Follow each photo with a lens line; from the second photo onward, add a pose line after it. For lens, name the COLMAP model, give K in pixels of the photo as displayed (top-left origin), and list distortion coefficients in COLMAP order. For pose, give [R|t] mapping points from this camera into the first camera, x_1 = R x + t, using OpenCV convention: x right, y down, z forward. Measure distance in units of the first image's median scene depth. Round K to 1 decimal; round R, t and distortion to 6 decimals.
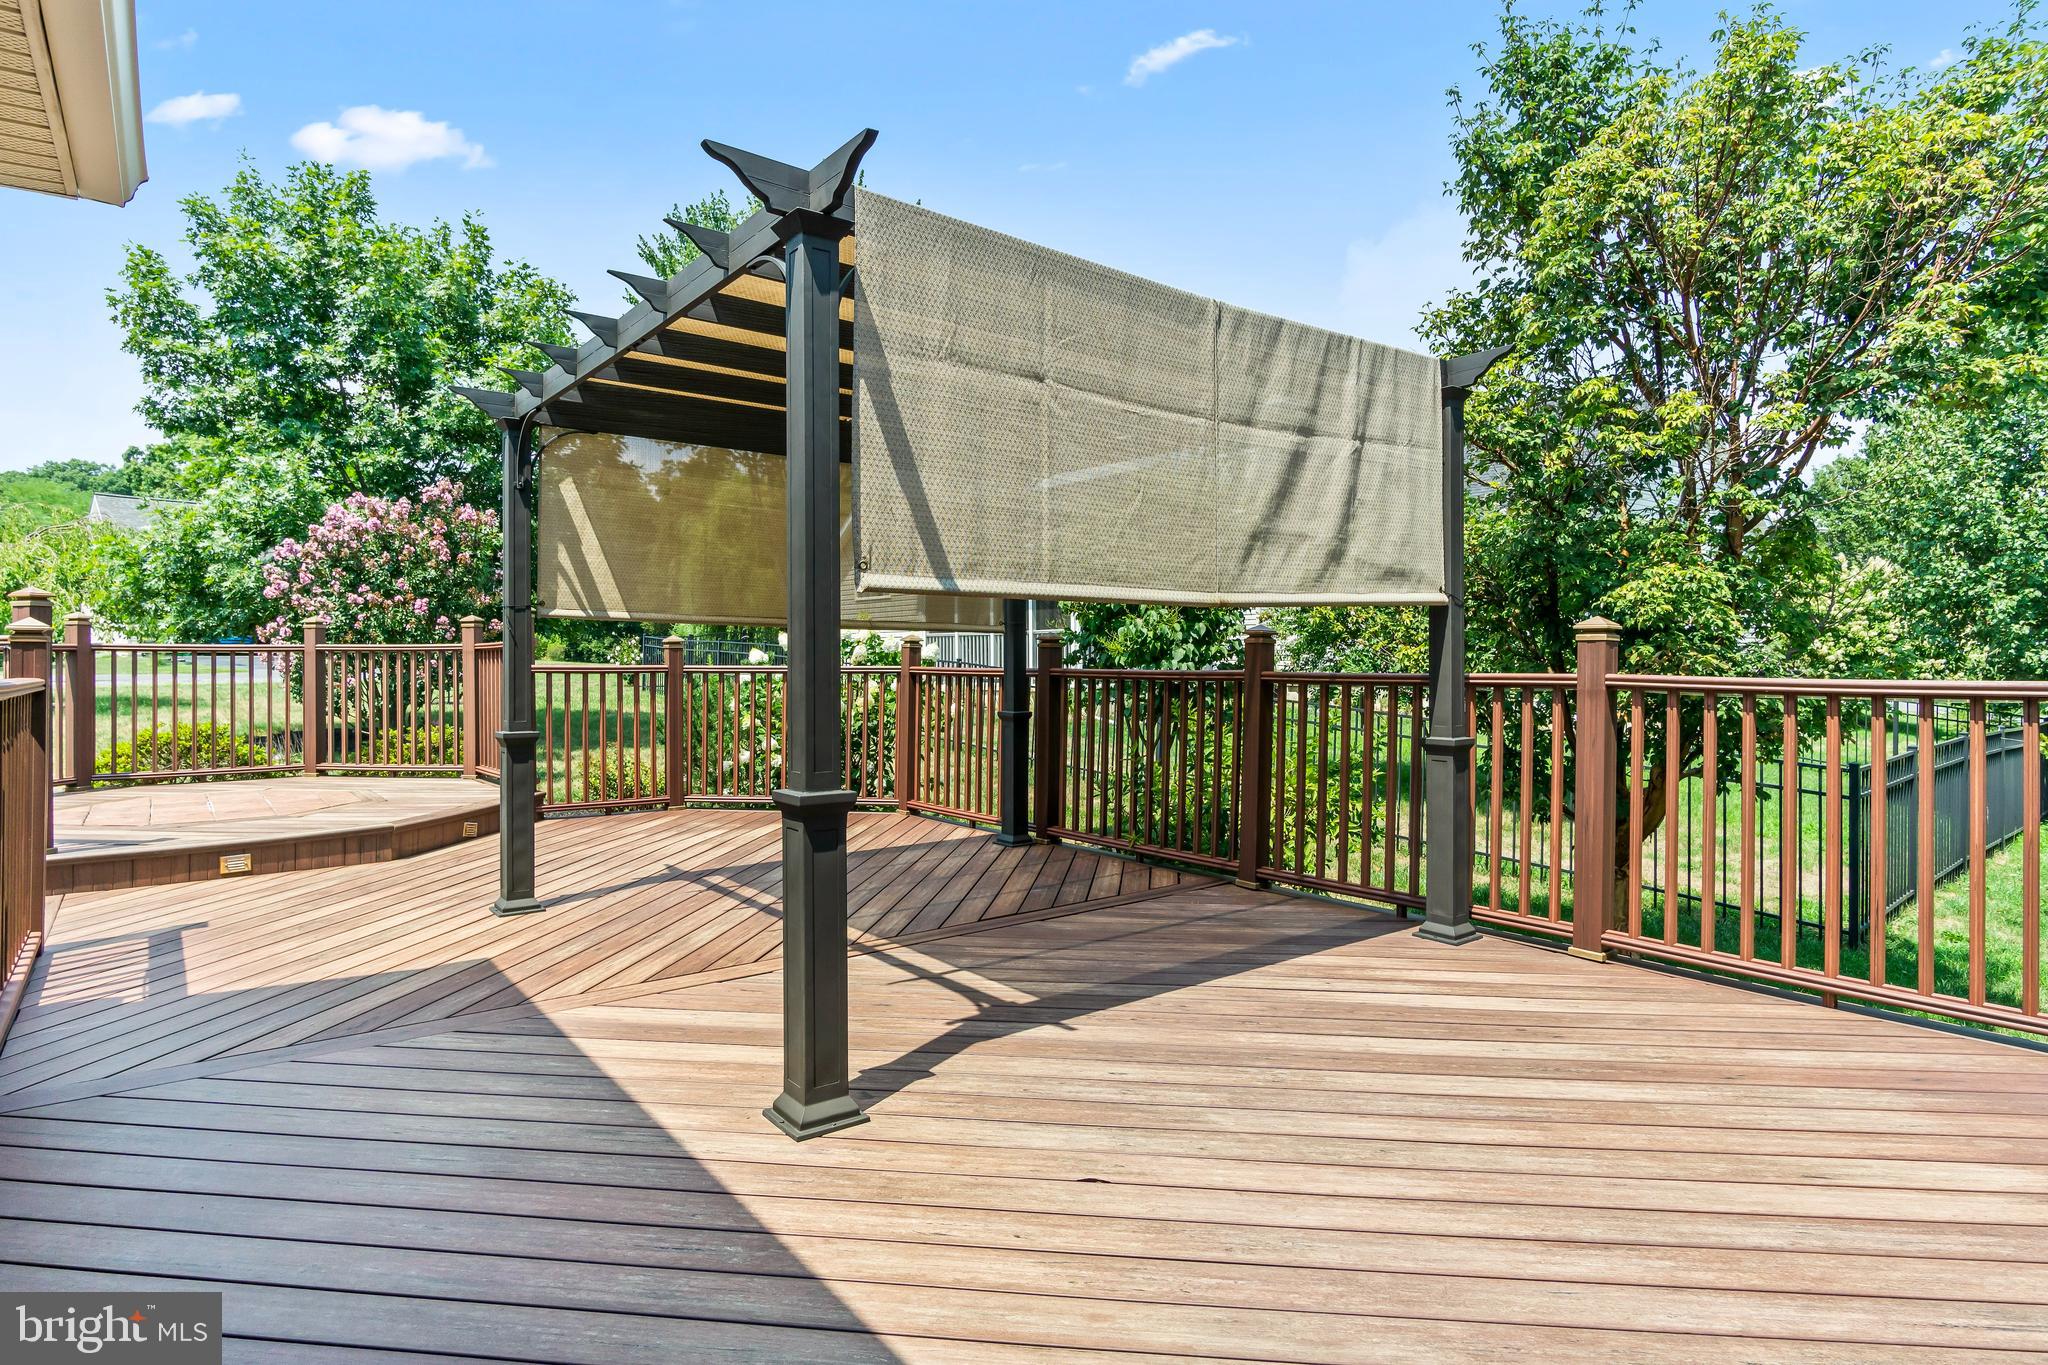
lens RADIAL K [[1092.5, 0, 1033.0], [0, 1092.5, 667.2], [0, 0, 1]] dist [-0.008391, 0.001562]
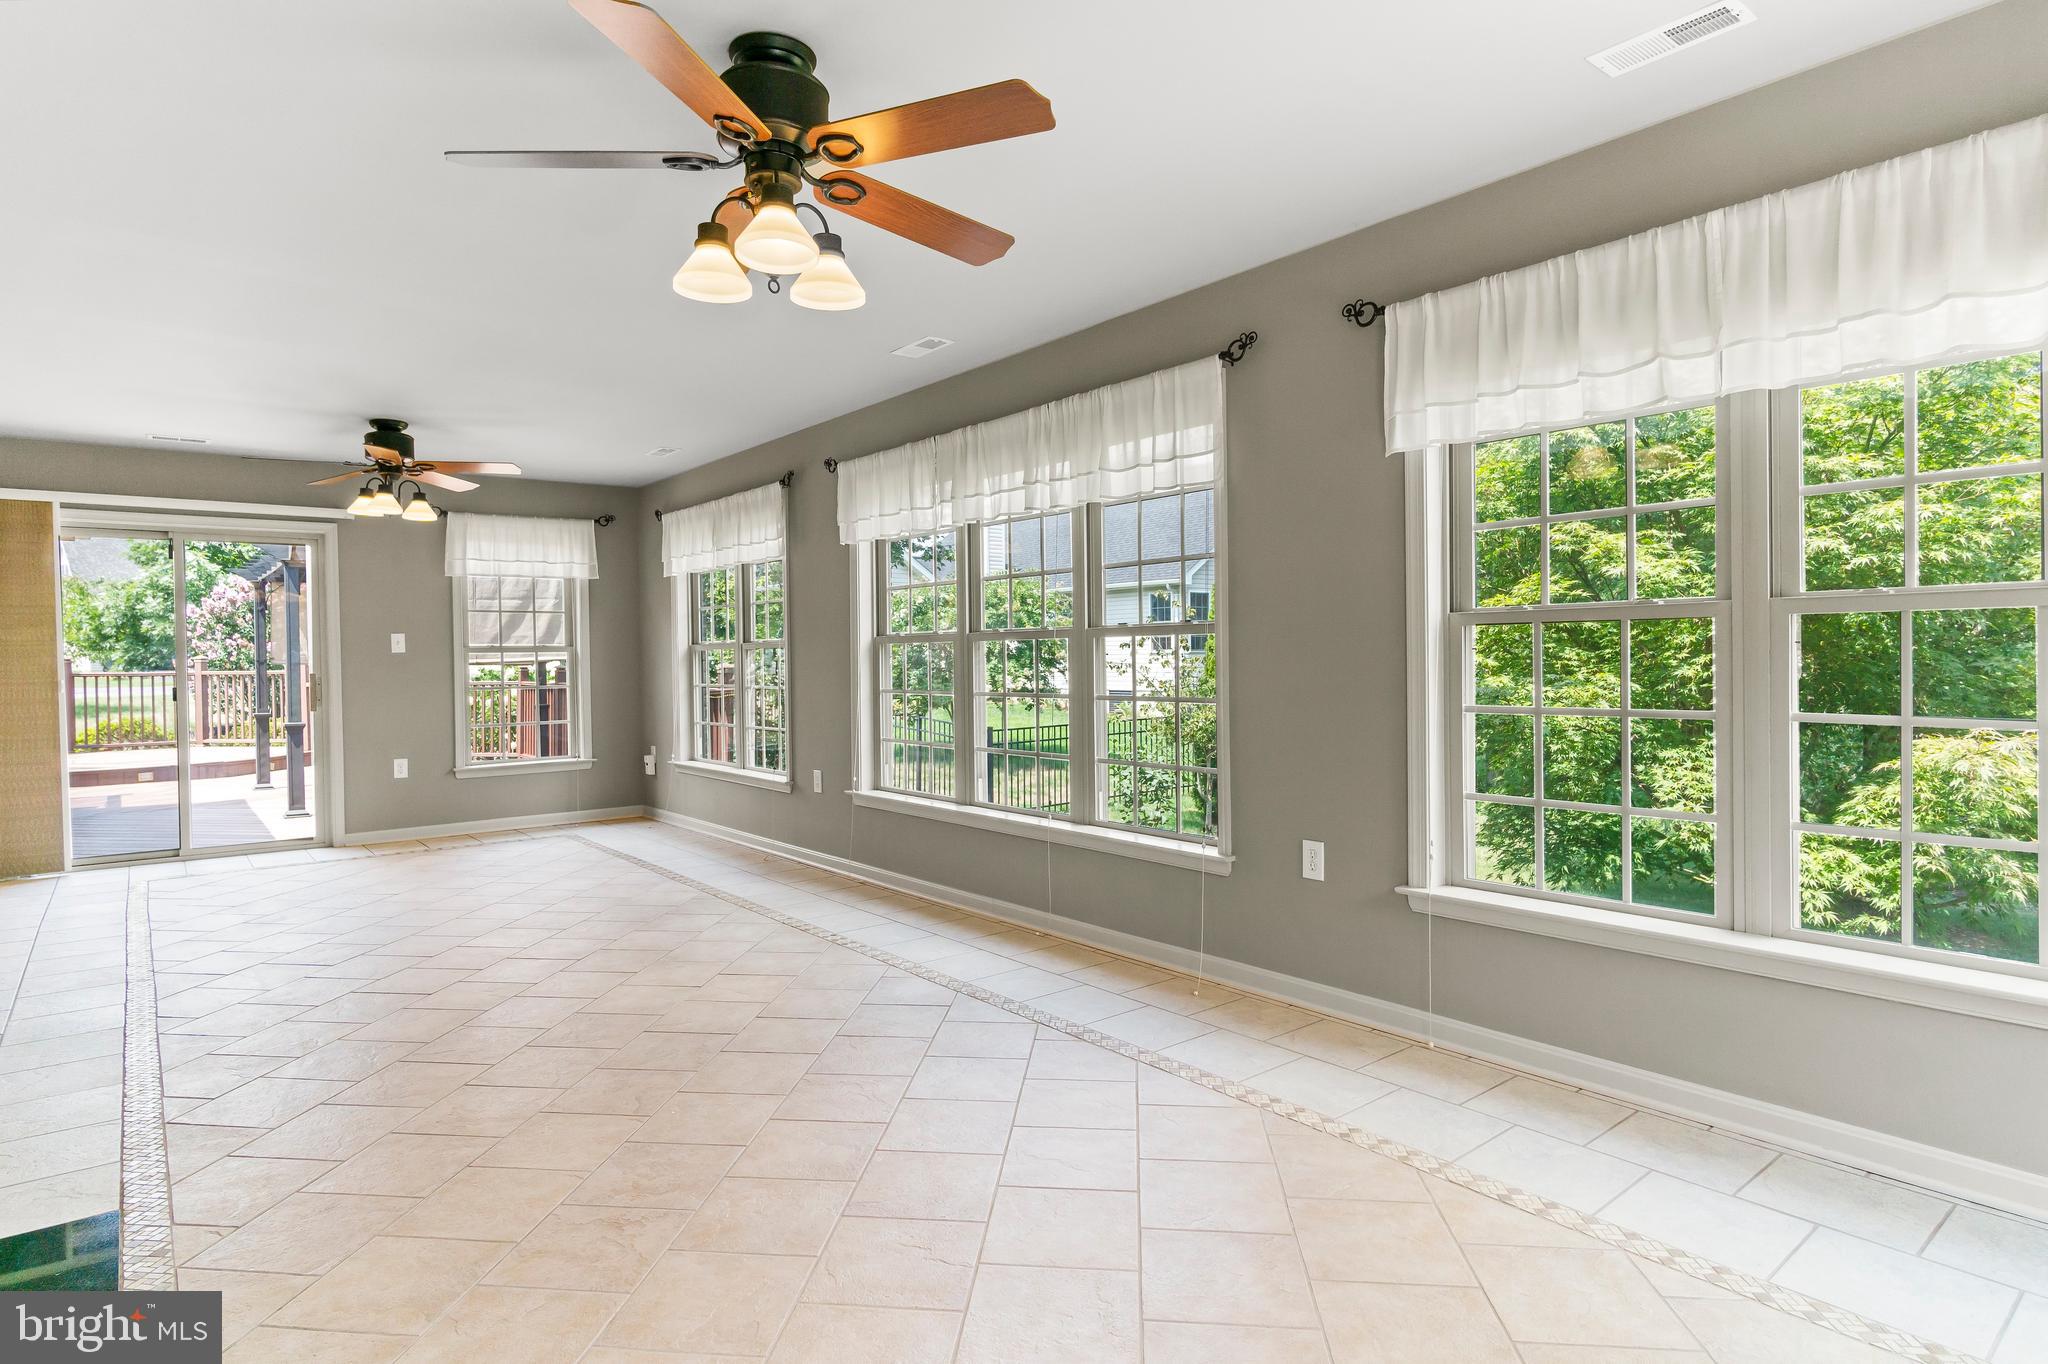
lens RADIAL K [[1092.5, 0, 1013.9], [0, 1092.5, 682.9], [0, 0, 1]] dist [-0.008391, 0.001562]
pose [[0.999891, -0.010088, 0.010809, 0.541955], [0.009940, 0.999858, 0.013631, -0.012306], [-0.010945, -0.013522, 0.999849, -0.658778]]
